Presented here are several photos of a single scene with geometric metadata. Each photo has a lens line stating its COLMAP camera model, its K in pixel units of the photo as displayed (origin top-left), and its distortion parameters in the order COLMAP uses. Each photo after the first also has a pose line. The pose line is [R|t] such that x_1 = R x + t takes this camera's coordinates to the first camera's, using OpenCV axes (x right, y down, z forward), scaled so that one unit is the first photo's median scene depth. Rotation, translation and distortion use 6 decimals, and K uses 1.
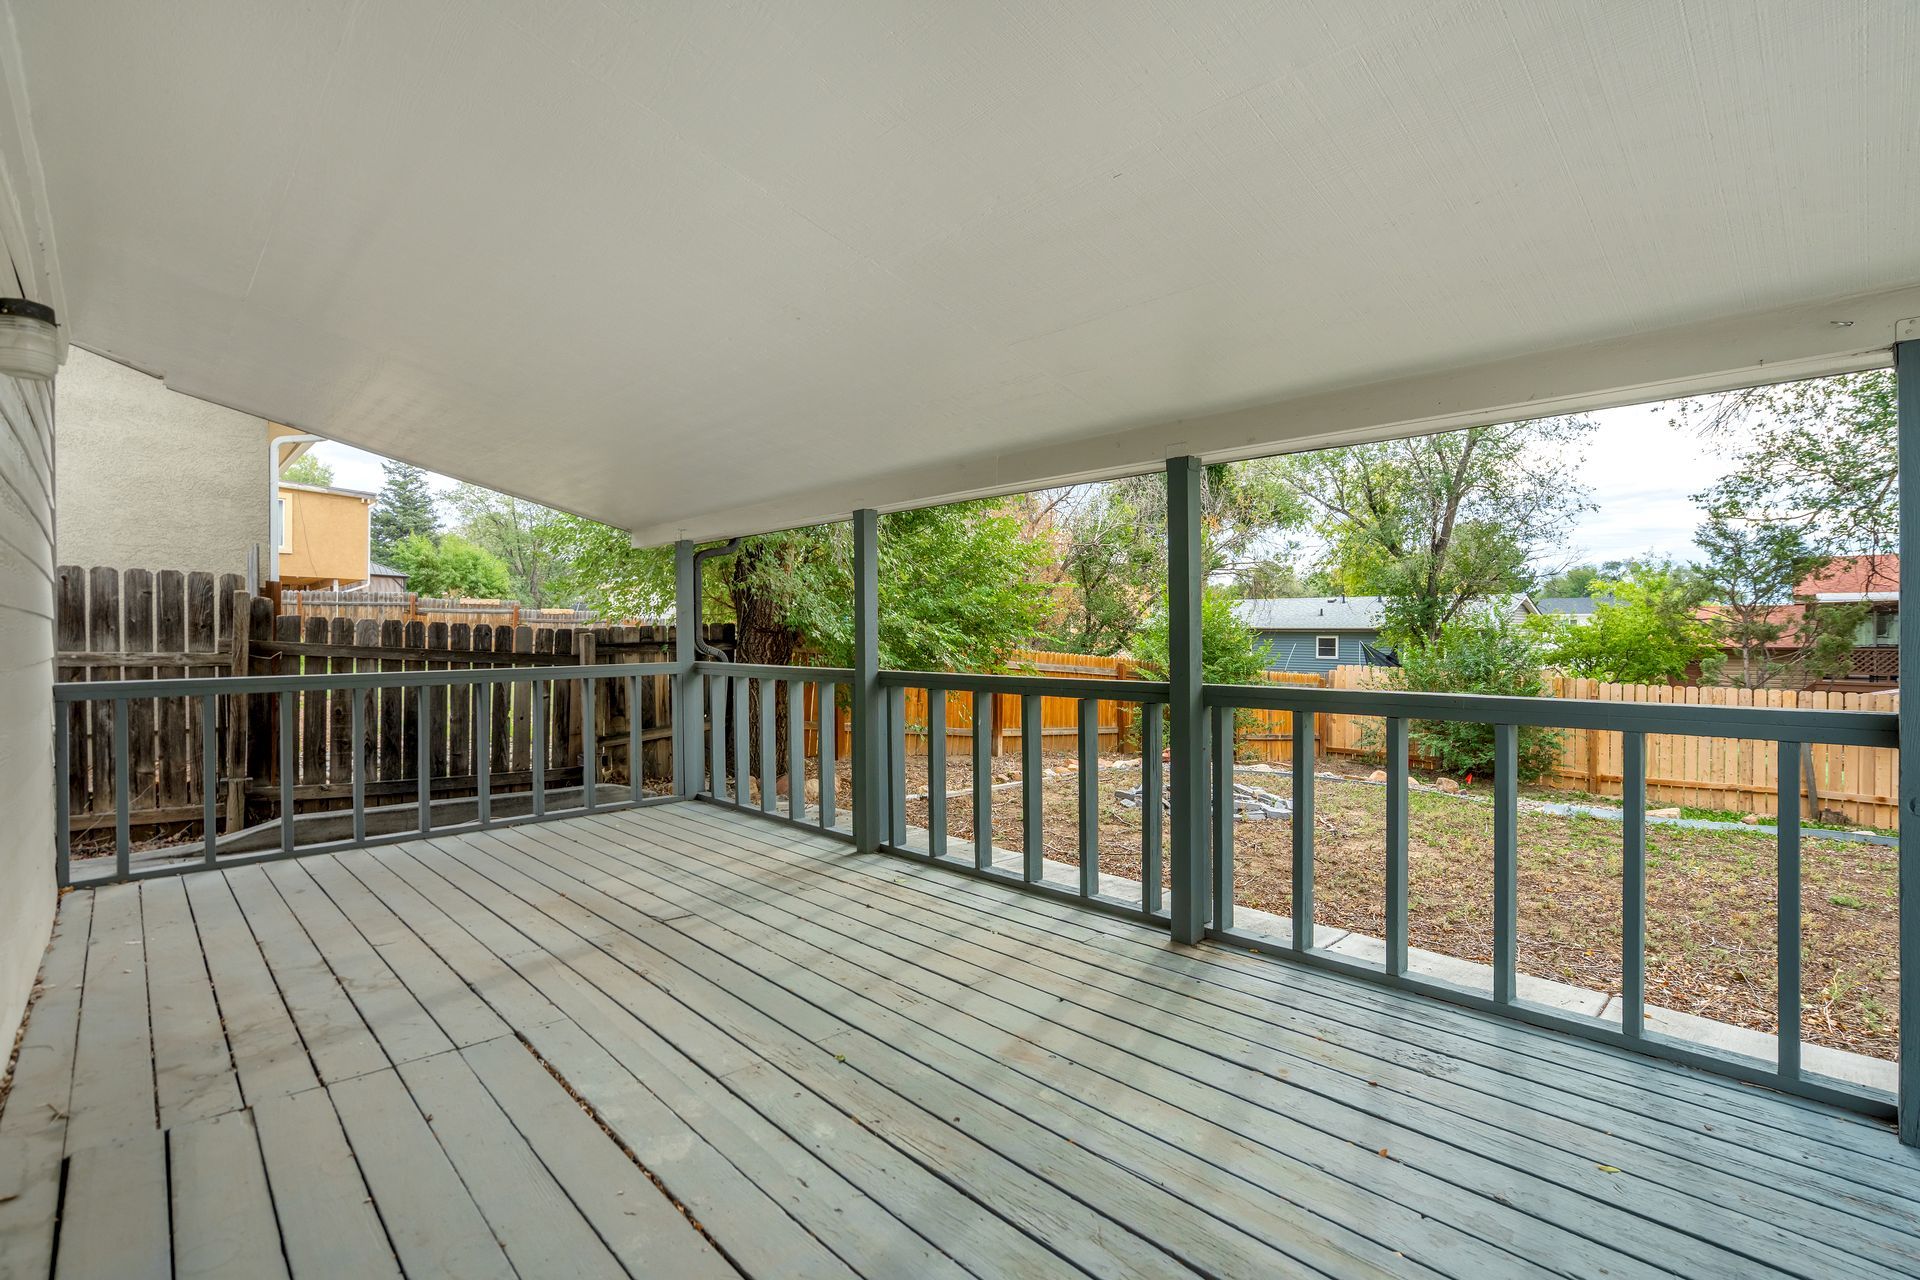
lens RADIAL K [[899.1, 0, 960.5], [0, 899.1, 647.6], [0, 0, 1]] dist [-0.049863, 0.022900]
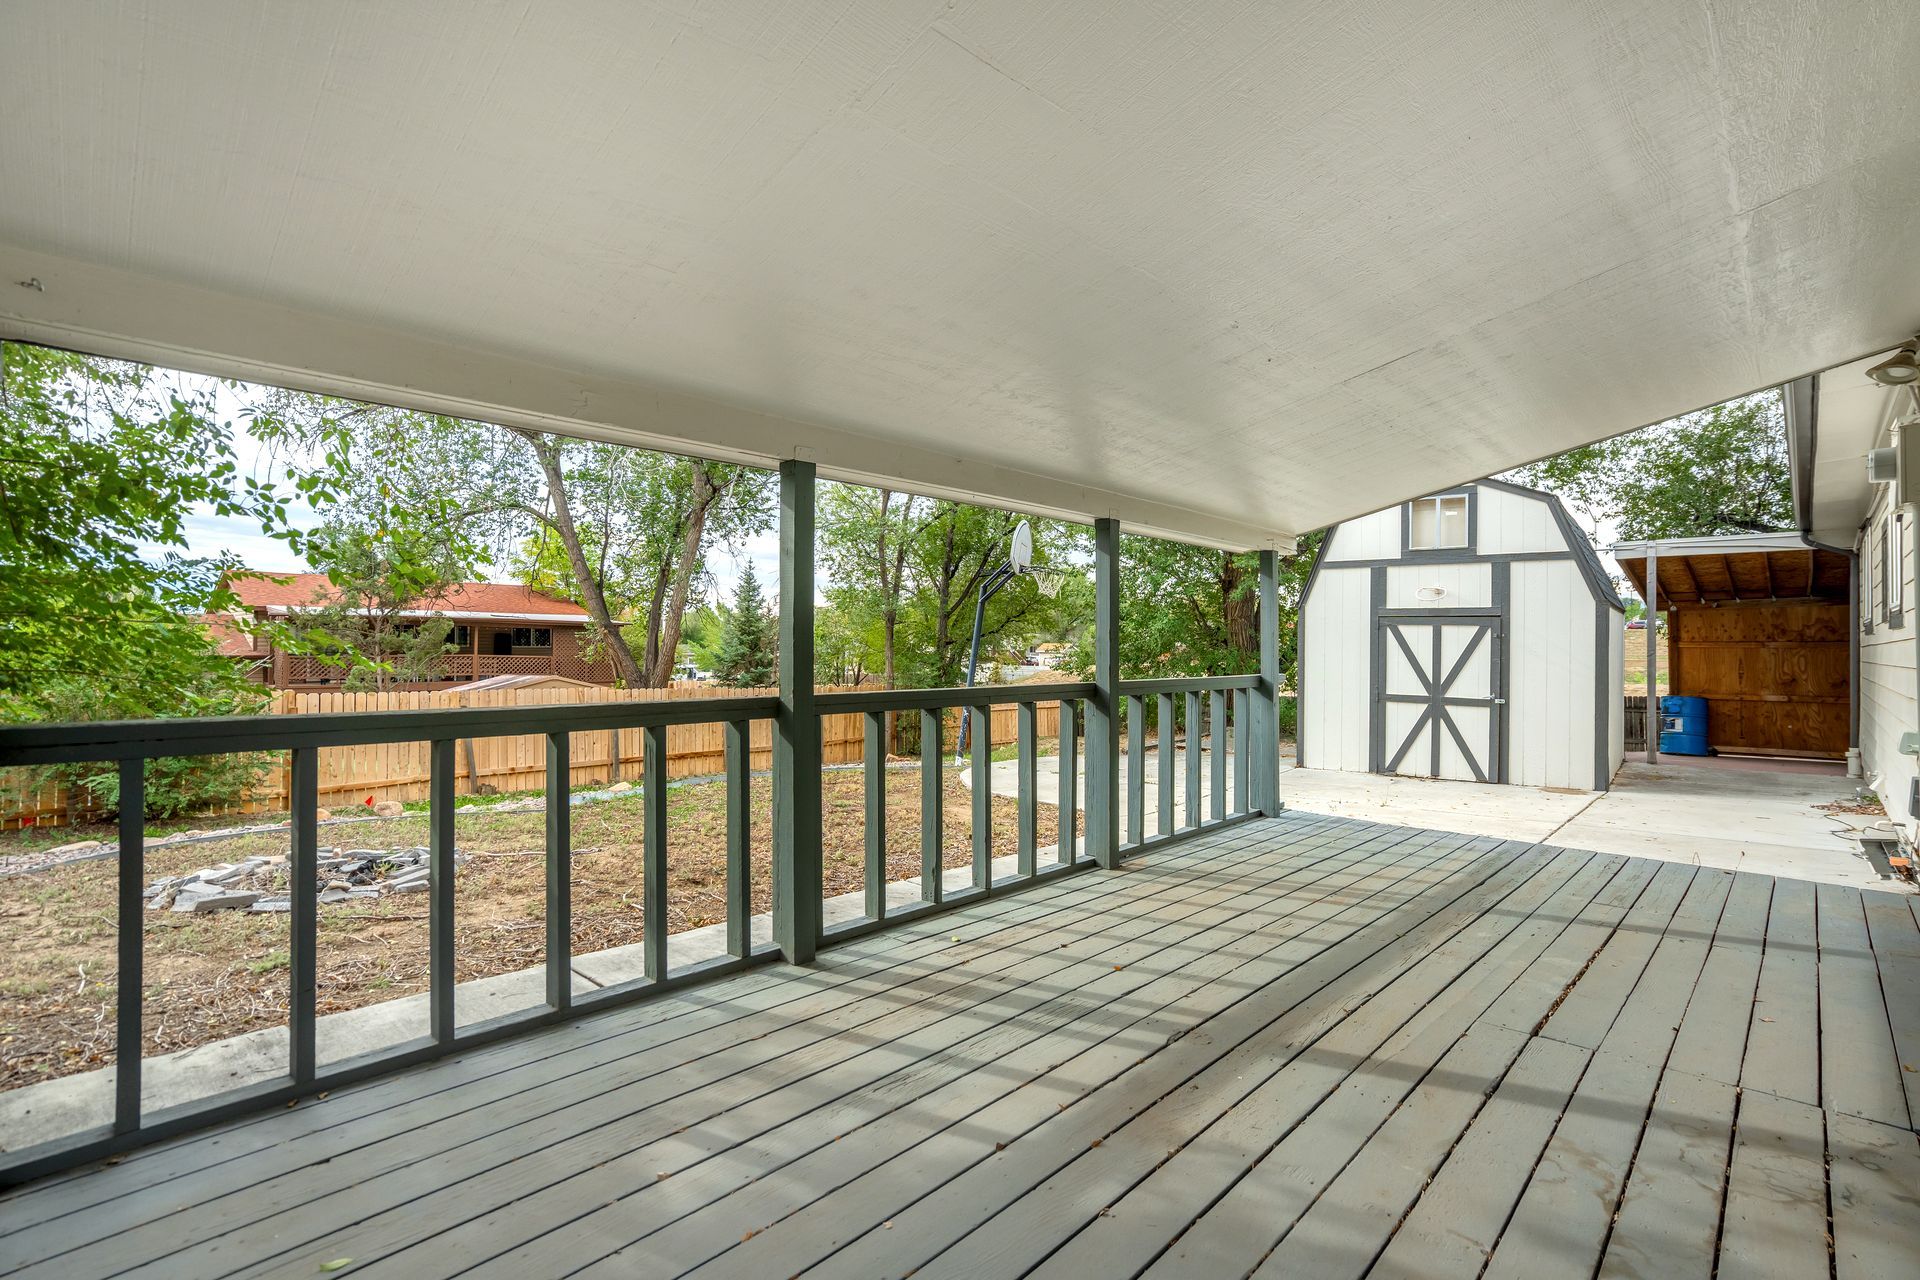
lens RADIAL K [[899.1, 0, 960.5], [0, 899.1, 647.6], [0, 0, 1]] dist [-0.049863, 0.022900]
pose [[-0.039511, 0.003855, 0.999212, -1.052215], [0.014759, 0.999886, -0.003274, -0.010954], [-0.999110, 0.014618, -0.039564, 1.194374]]
